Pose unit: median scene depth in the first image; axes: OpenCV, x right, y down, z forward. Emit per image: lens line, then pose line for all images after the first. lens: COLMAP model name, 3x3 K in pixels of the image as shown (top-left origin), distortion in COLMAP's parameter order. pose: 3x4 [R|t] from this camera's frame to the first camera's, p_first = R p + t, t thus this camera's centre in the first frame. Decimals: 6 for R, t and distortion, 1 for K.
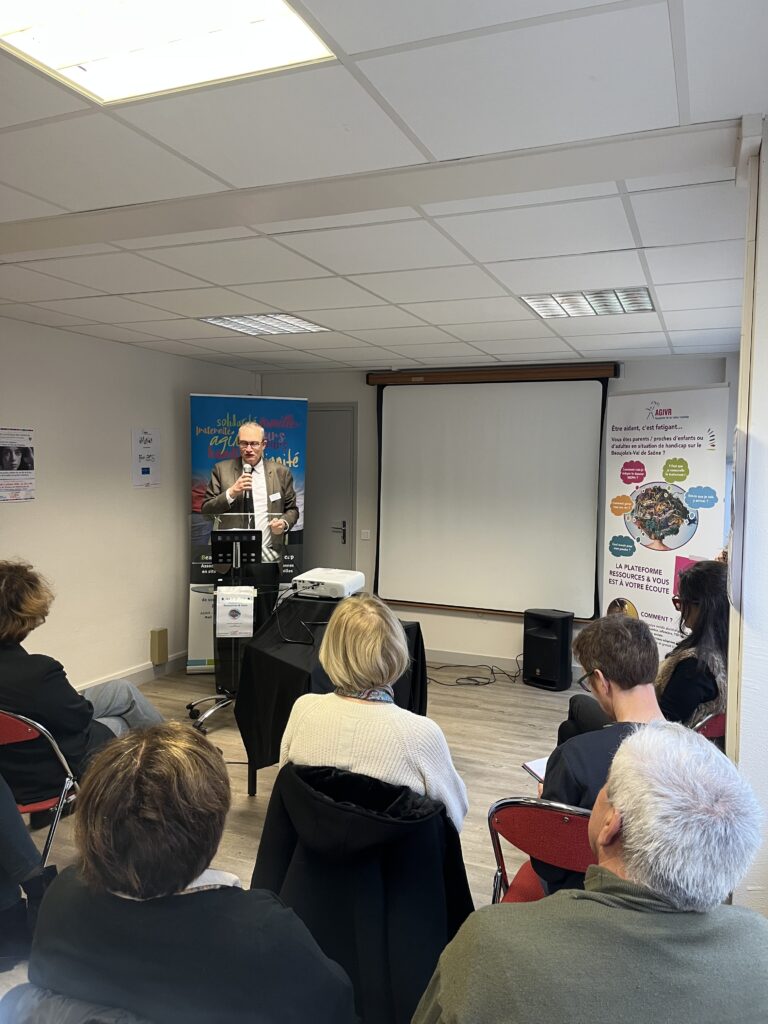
lens RADIAL K [[780.5, 0, 387.1], [0, 780.5, 511.4], [0, 0, 1]] dist [0.034002, -0.076477]
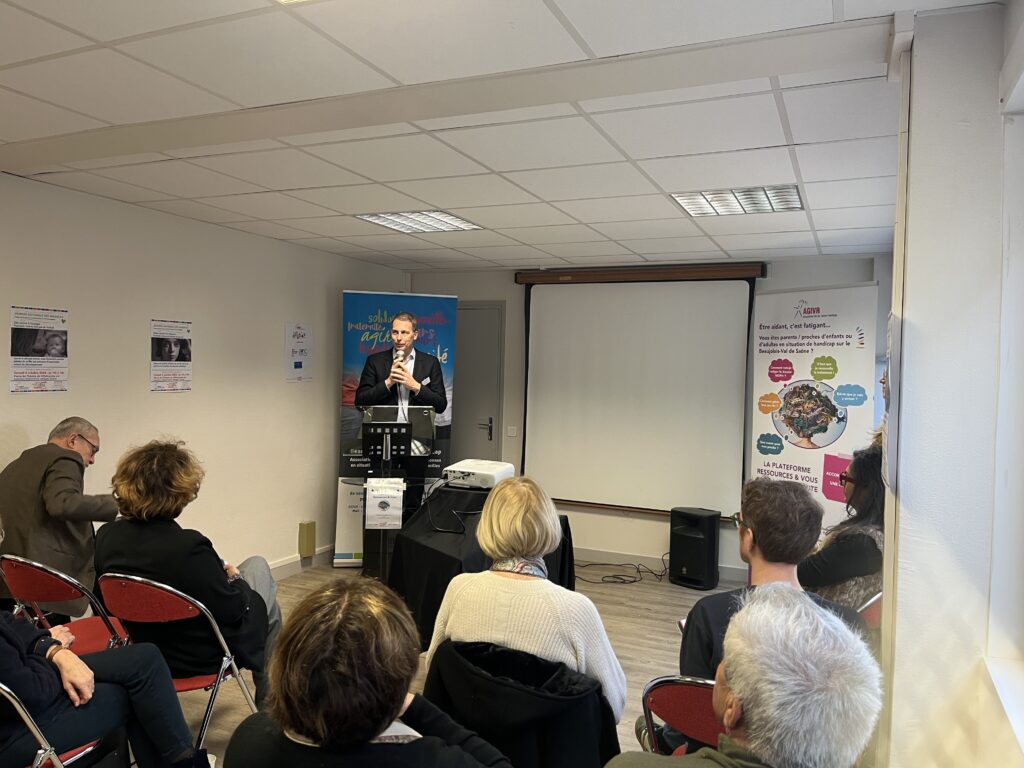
lens RADIAL K [[780.5, 0, 508.1], [0, 780.5, 387.1], [0, 0, 1]] dist [0.034002, -0.076477]
pose [[0.999612, 0.010725, -0.025697, -0.010090], [-0.011659, 0.999267, -0.036470, 0.012916], [0.025287, 0.036756, 0.999004, -0.011901]]
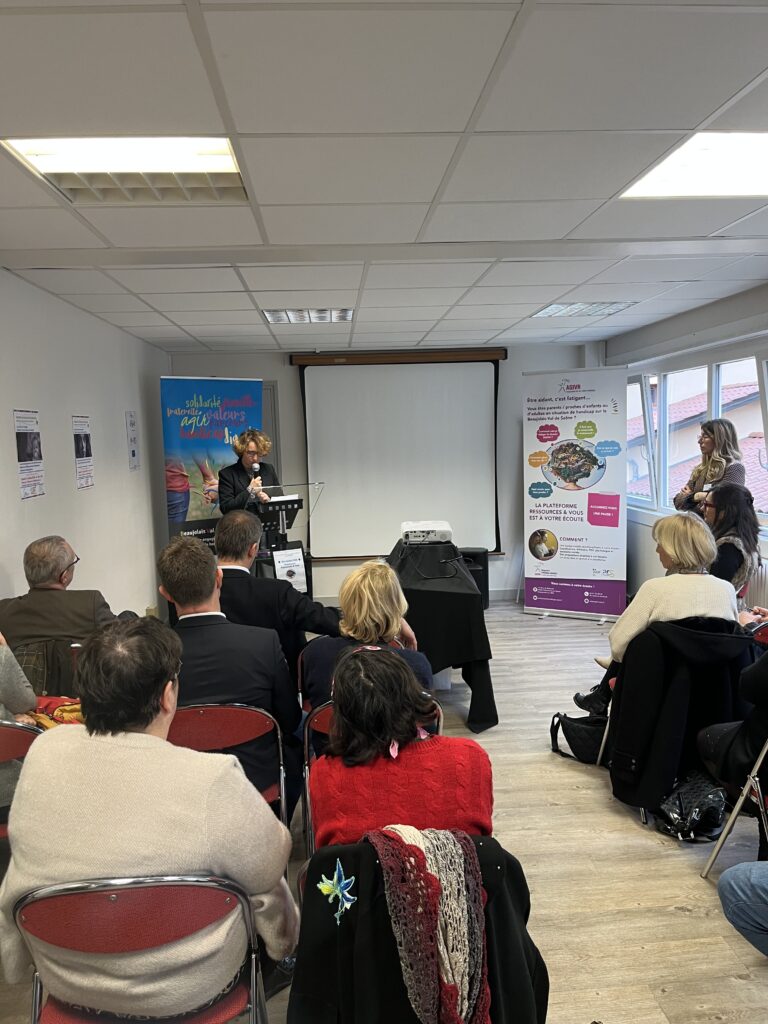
lens RADIAL K [[780.5, 0, 386.1], [0, 780.5, 519.7], [0, 0, 1]] dist [0.034002, -0.076477]
pose [[0.893603, -0.092648, 0.439192, -0.551844], [0.071511, 0.995354, 0.064473, -0.009678], [-0.443125, -0.026206, 0.896077, -0.069182]]
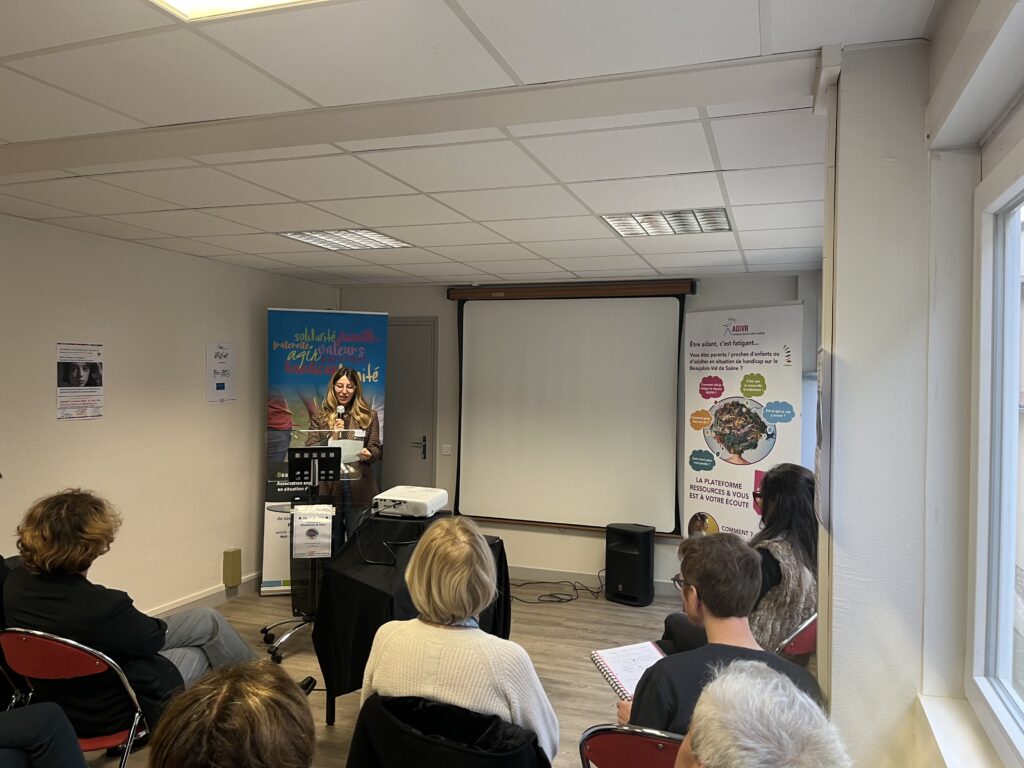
lens RADIAL K [[780.5, 0, 511.8], [0, 780.5, 387.0], [0, 0, 1]] dist [0.034002, -0.076477]
pose [[0.998123, -0.001771, 0.061215, -0.006485], [0.004630, 0.998903, -0.046602, -0.004458], [-0.061065, 0.046798, 0.997036, 0.005481]]
